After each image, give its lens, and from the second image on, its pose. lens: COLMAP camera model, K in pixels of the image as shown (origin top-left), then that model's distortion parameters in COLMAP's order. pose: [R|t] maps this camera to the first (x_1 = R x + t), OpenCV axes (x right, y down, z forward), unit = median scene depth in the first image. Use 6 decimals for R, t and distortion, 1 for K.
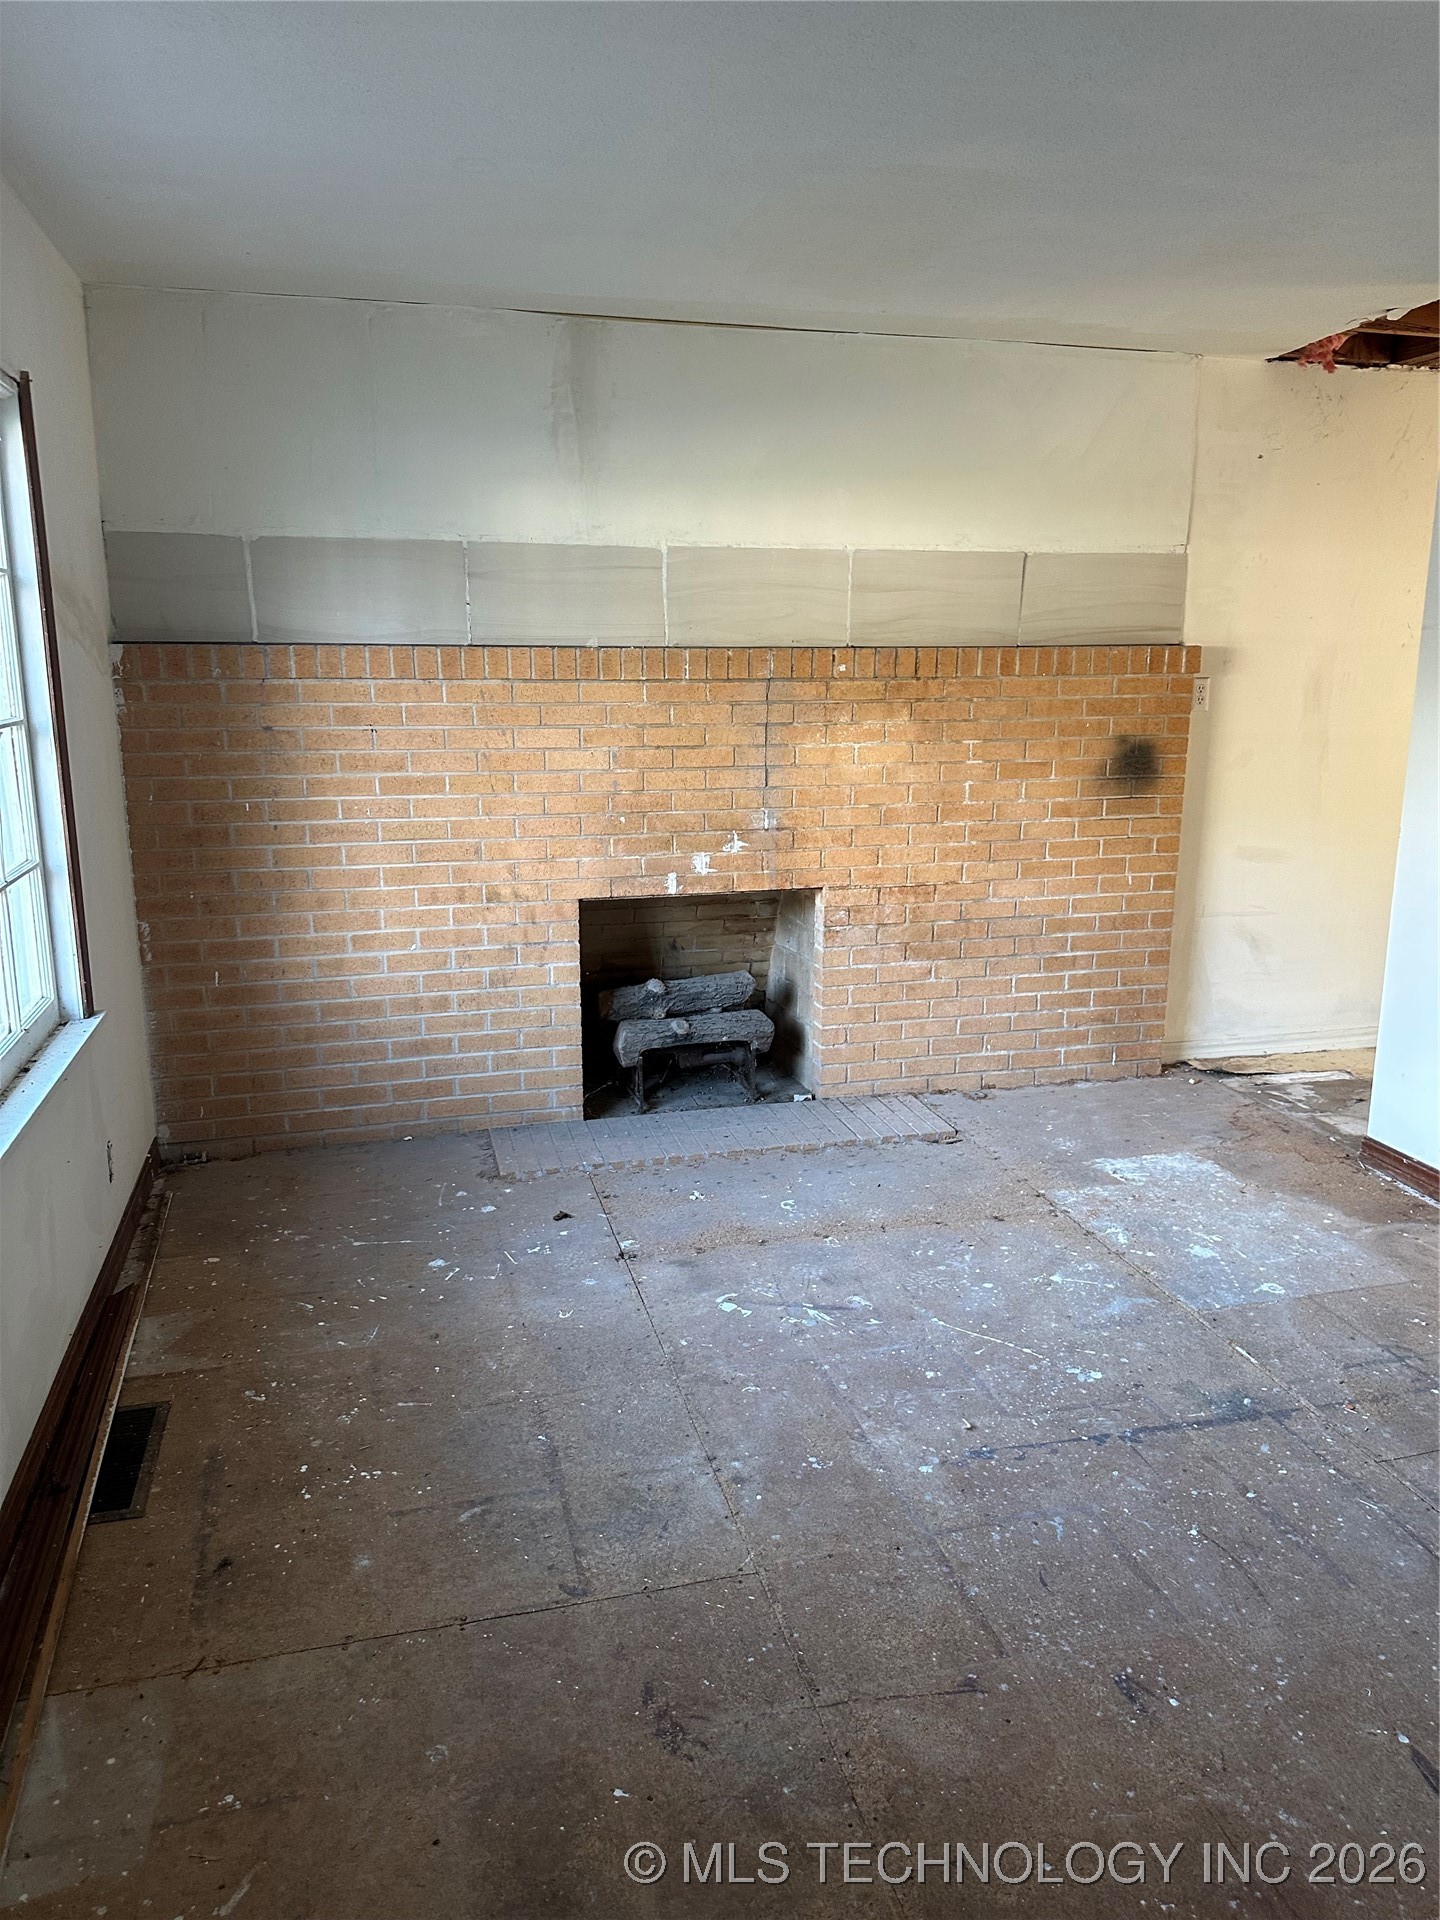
lens RADIAL K [[1354.1, 0, 720.0], [0, 1354.1, 960.0], [0, 0, 1]] dist [0.095069, -0.155185]
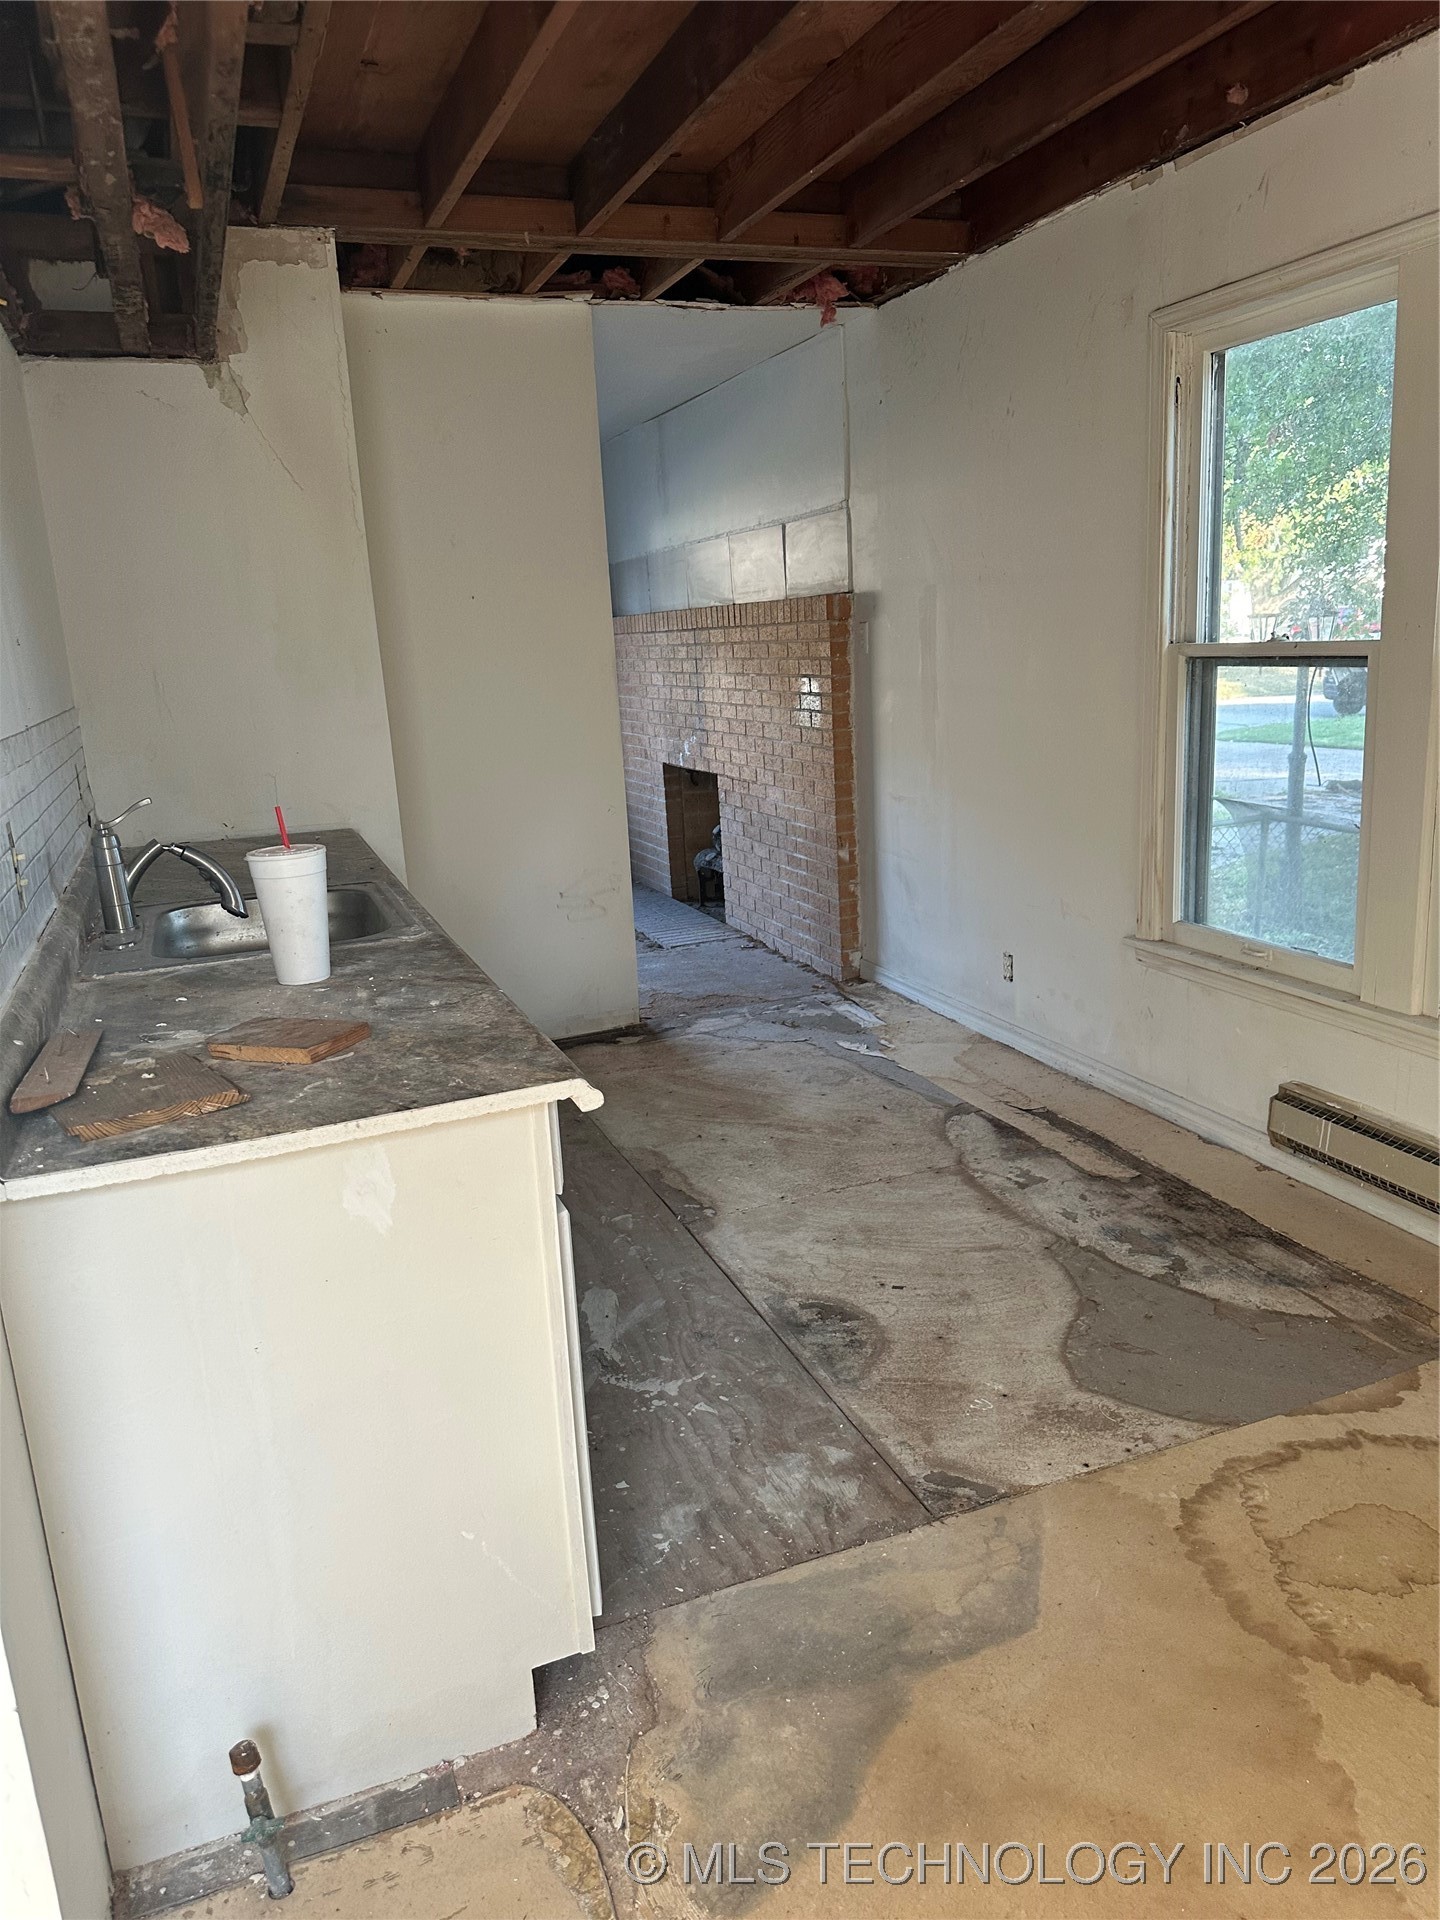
lens RADIAL K [[1354.1, 0, 720.0], [0, 1354.1, 960.0], [0, 0, 1]] dist [0.095069, -0.155185]
pose [[0.124148, 0.240661, -0.962637, 1.439613], [-0.161476, 0.962110, 0.219705, -0.169865], [0.979037, 0.128167, 0.158305, 0.747370]]
